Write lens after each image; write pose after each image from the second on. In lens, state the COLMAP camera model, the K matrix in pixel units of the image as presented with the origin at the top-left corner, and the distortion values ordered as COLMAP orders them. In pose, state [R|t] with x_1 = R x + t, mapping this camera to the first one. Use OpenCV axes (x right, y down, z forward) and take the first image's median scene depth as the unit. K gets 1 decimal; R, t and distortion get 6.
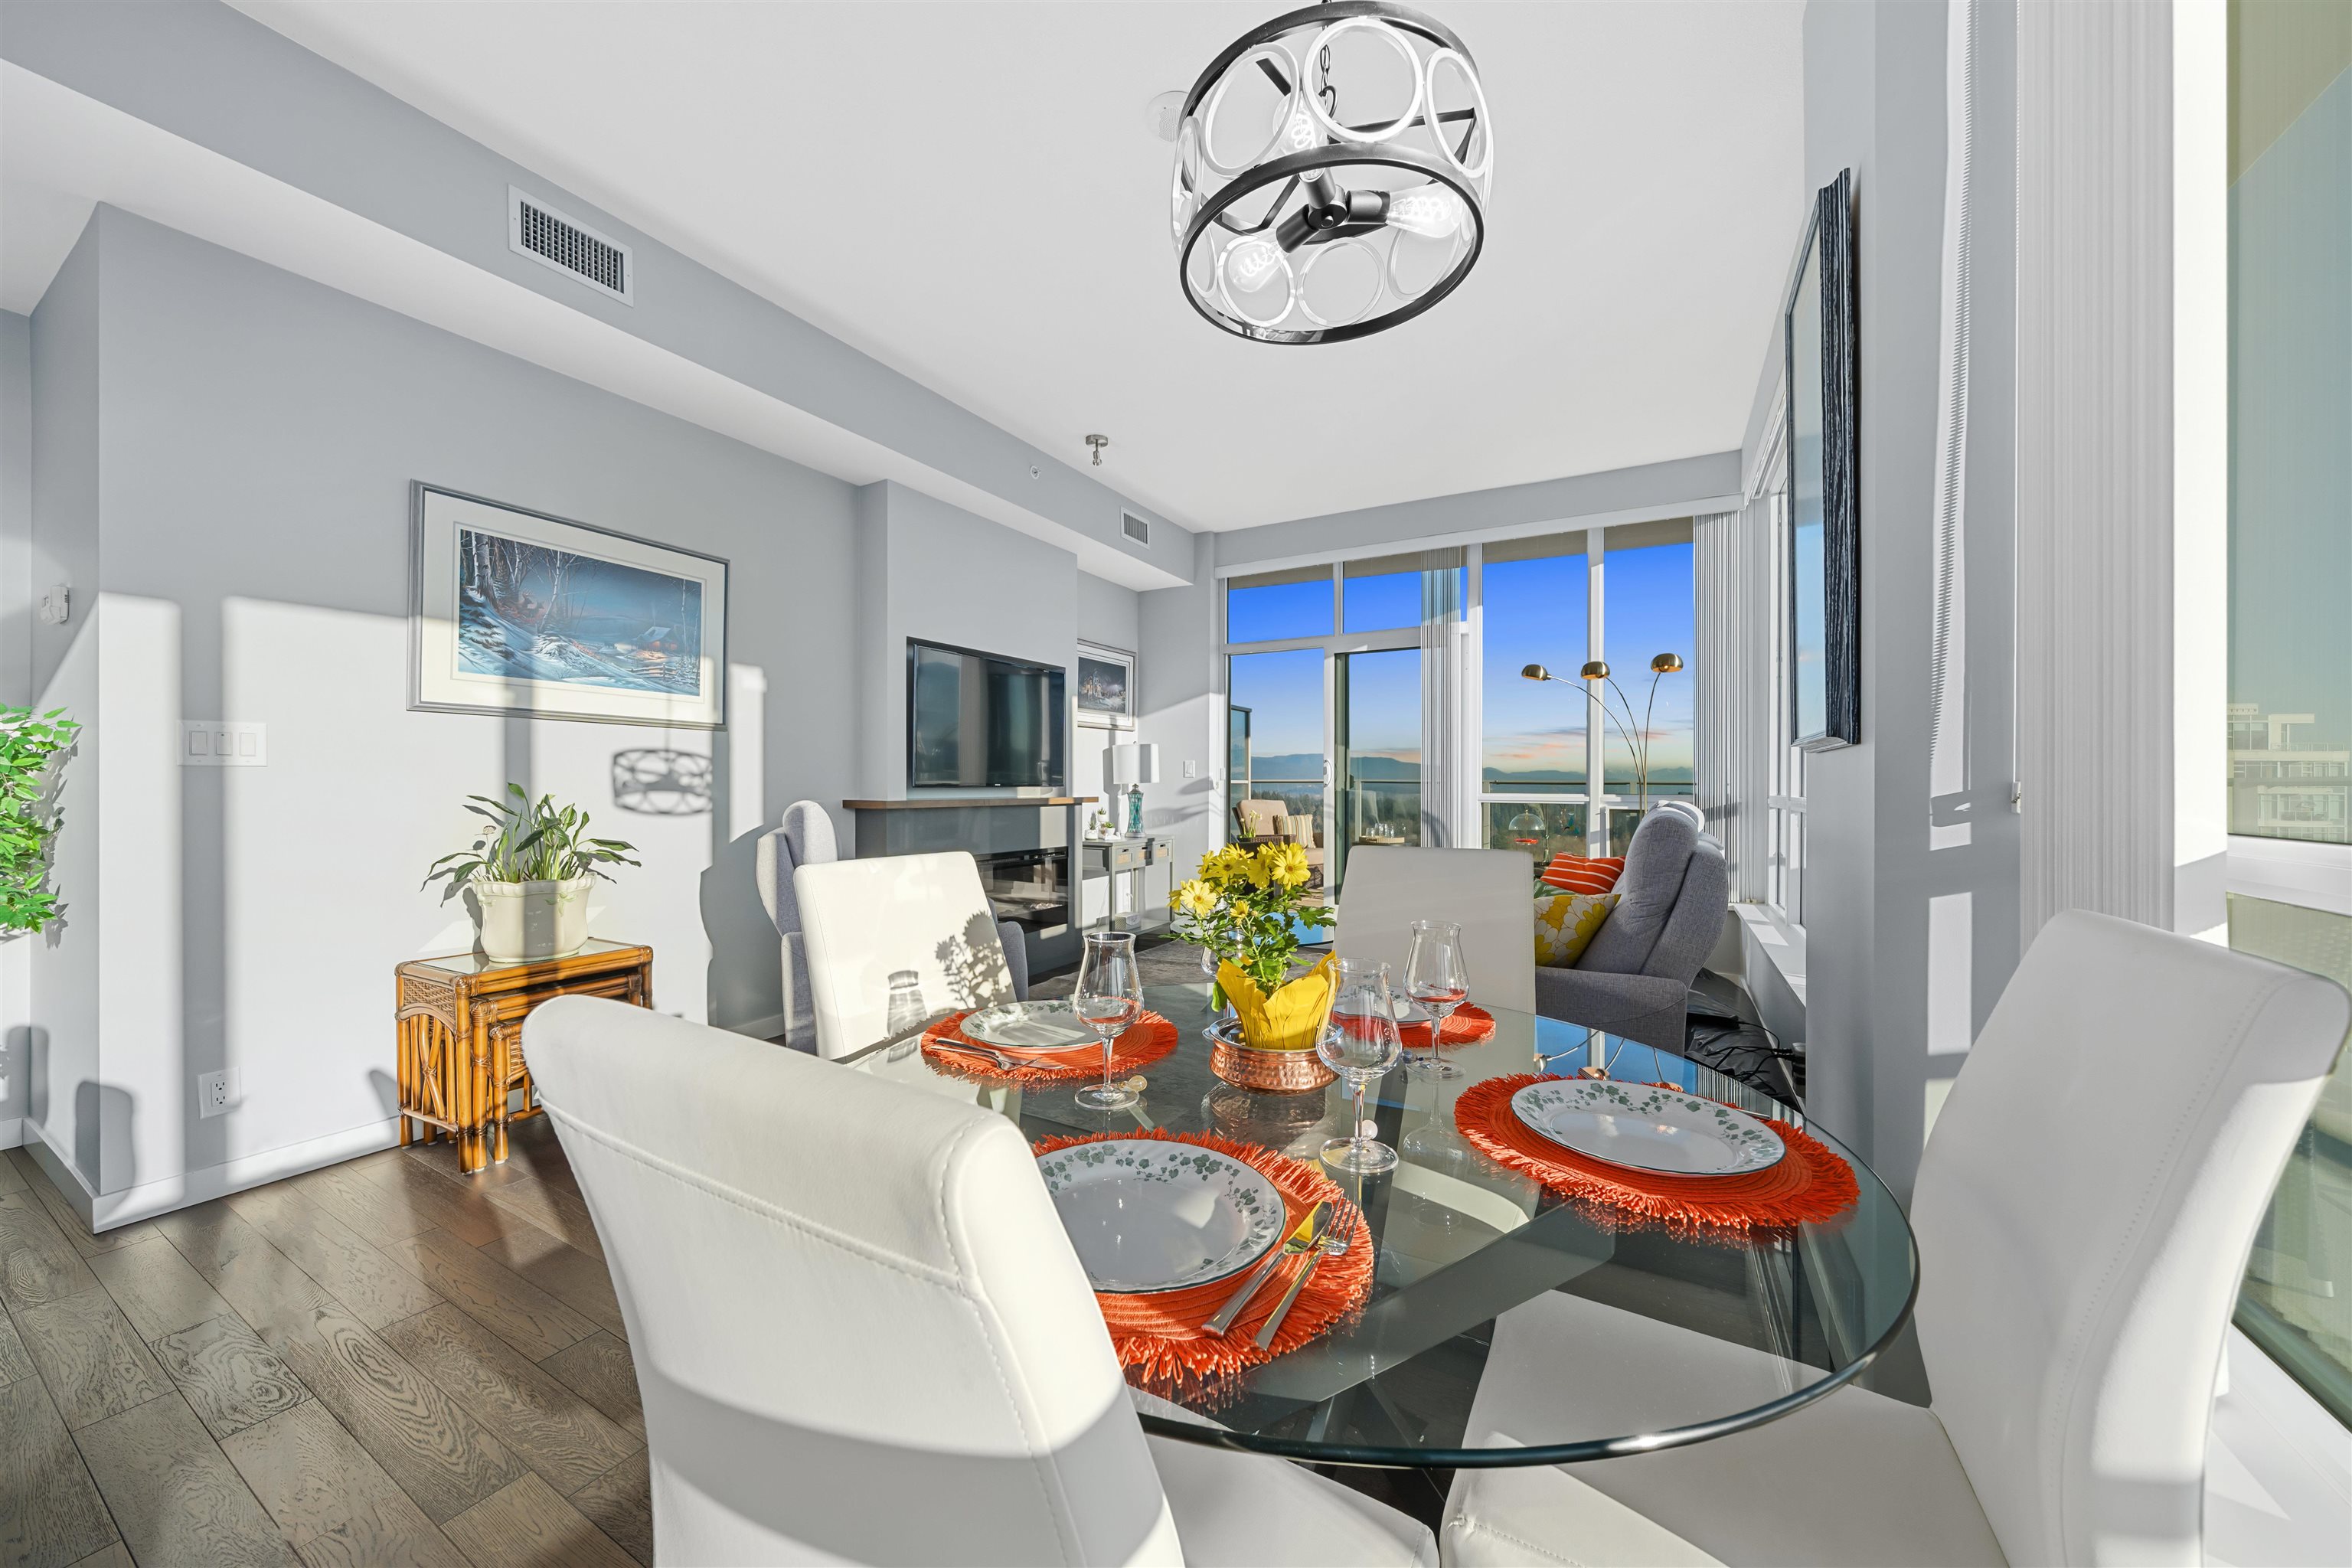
lens RADIAL K [[819.0, 0, 1173.4], [0, 819.0, 776.4], [0, 0, 1]] dist [0.000222, -0.000318]
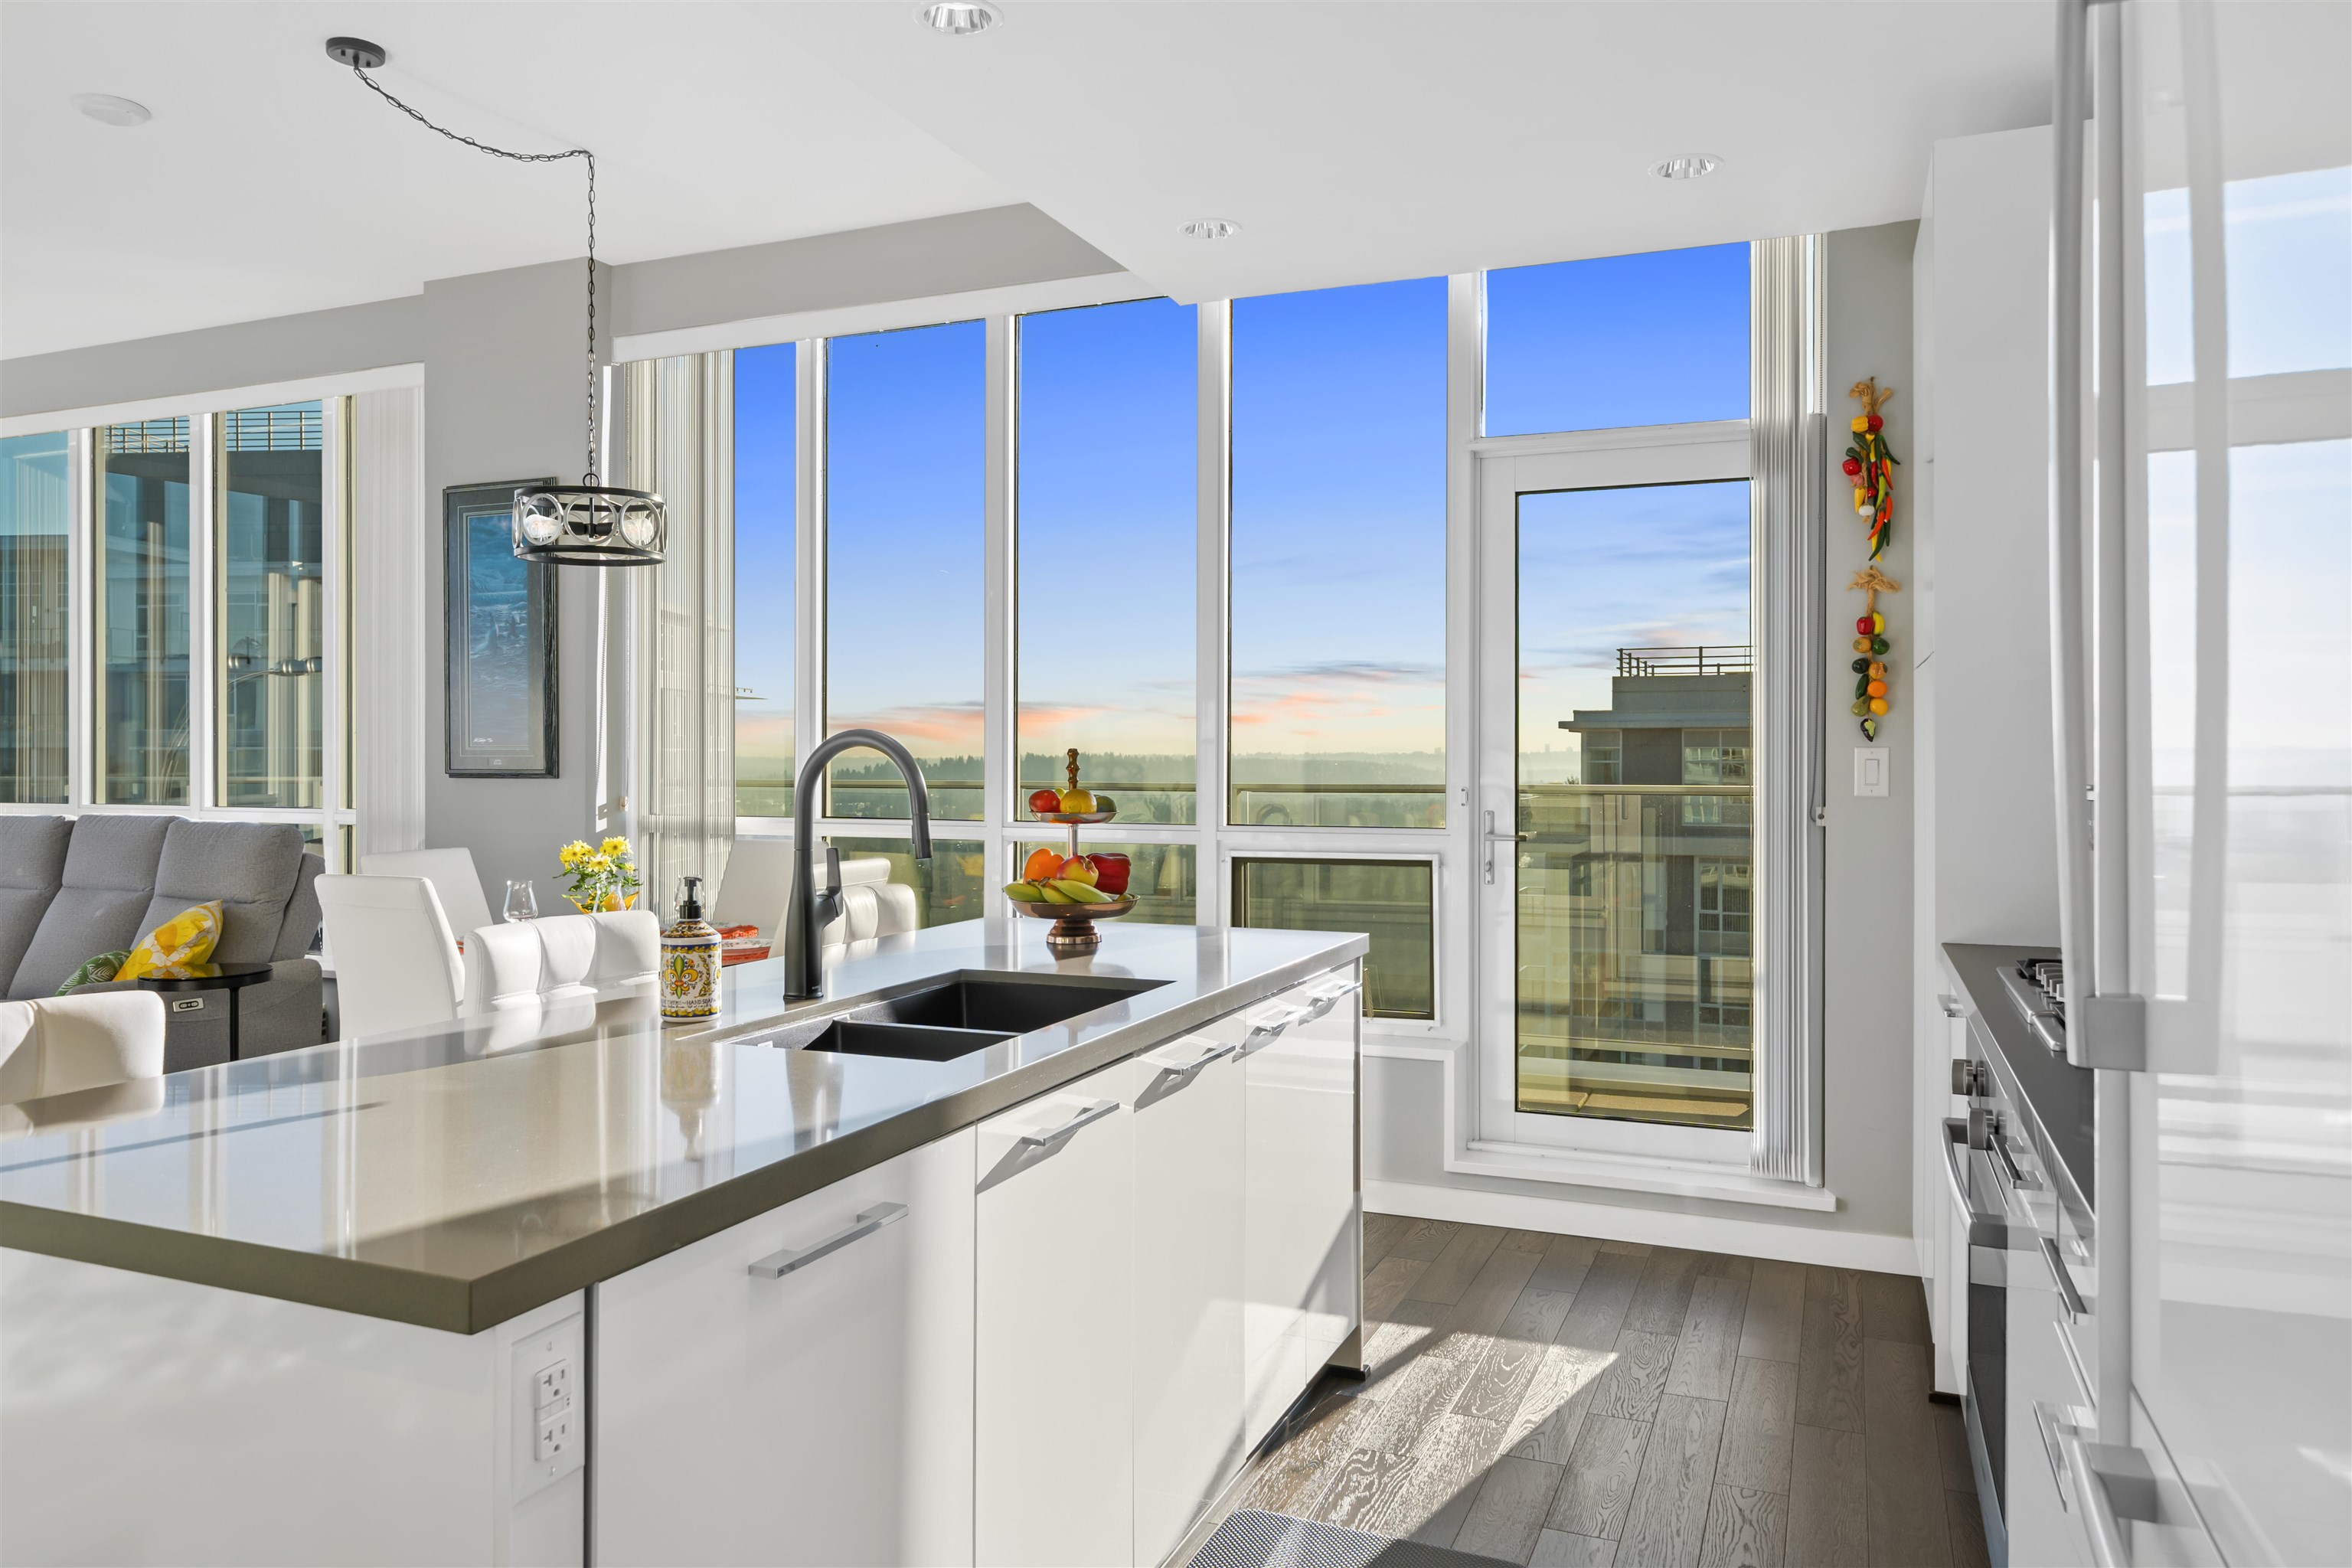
lens RADIAL K [[1594.4, 0, 1156.3], [0, 1594.4, 767.8], [0, 0, 1]] dist [0.009433, -0.001359]
pose [[-0.112782, -0.011556, 0.993553, -0.815001], [-0.004957, 0.999926, 0.011067, -0.029997], [-0.993607, -0.003677, -0.112831, 0.000014]]
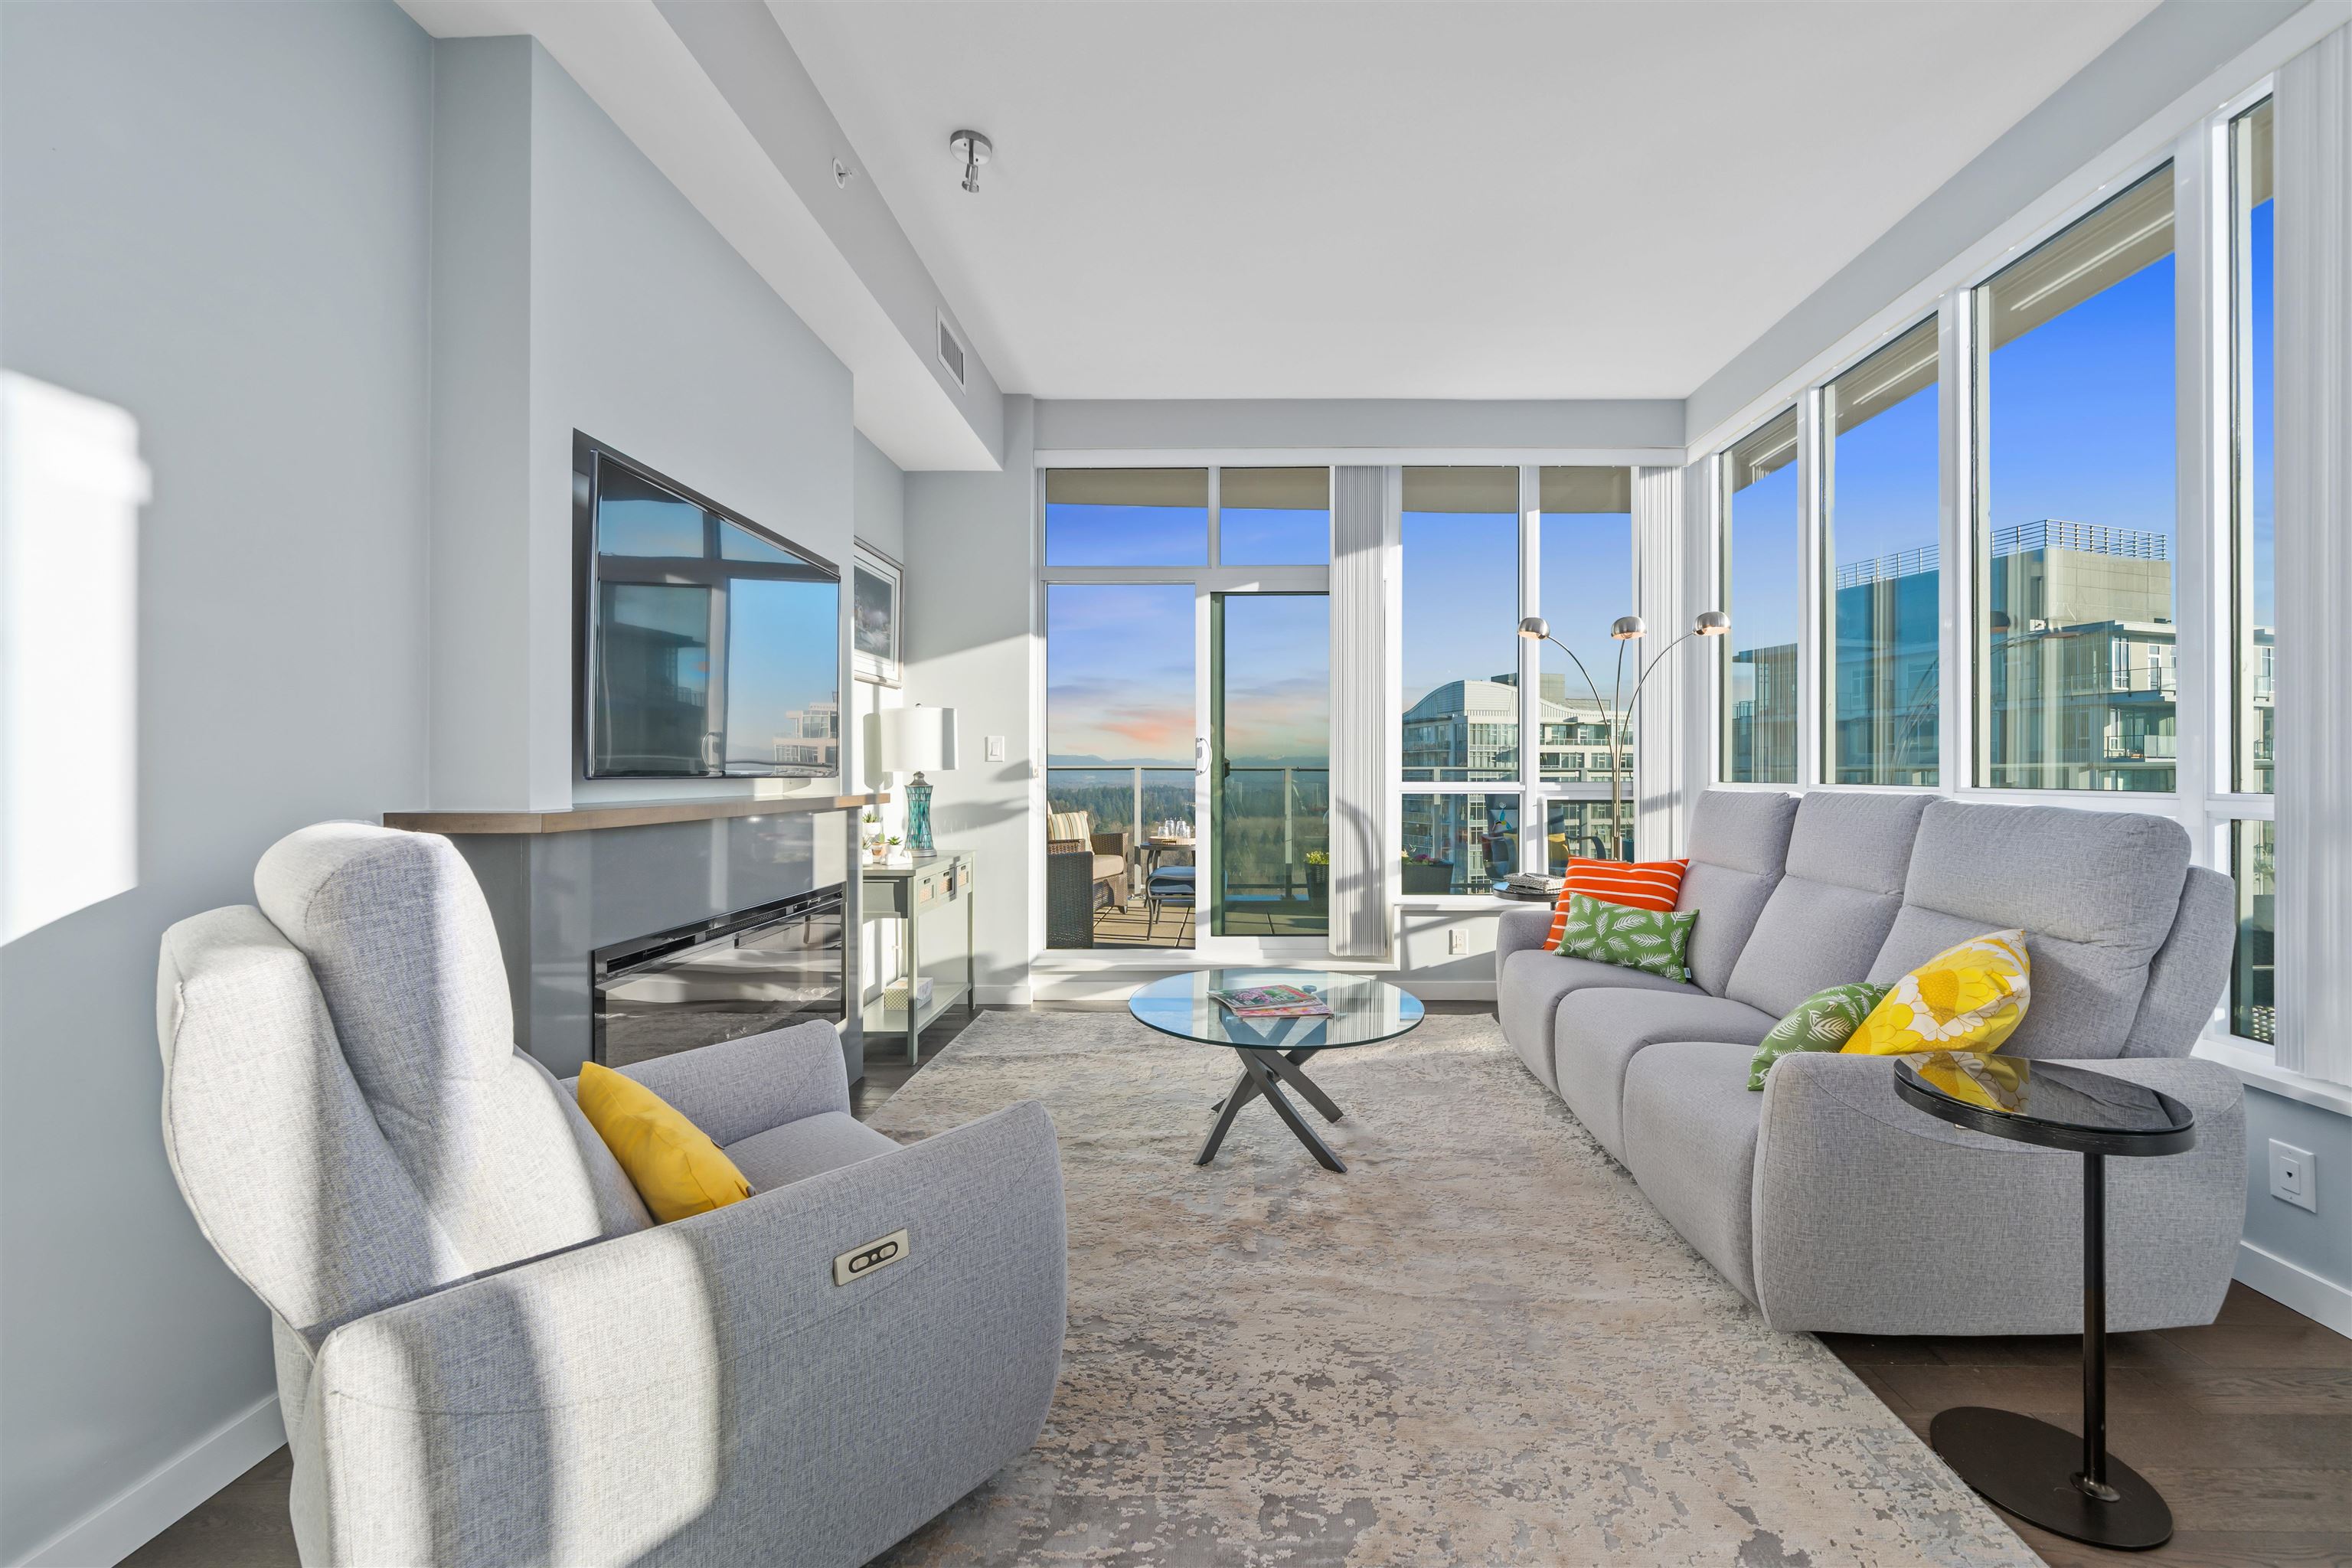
lens RADIAL K [[892.4, 0, 1209.4], [0, 892.4, 775.5], [0, 0, 1]] dist [-0.018345, -0.000197]
pose [[0.881429, -0.003907, 0.472300, -0.189167], [-0.003106, 0.999896, 0.014068, 0.002702], [-0.472306, -0.013867, 0.881326, 0.320944]]
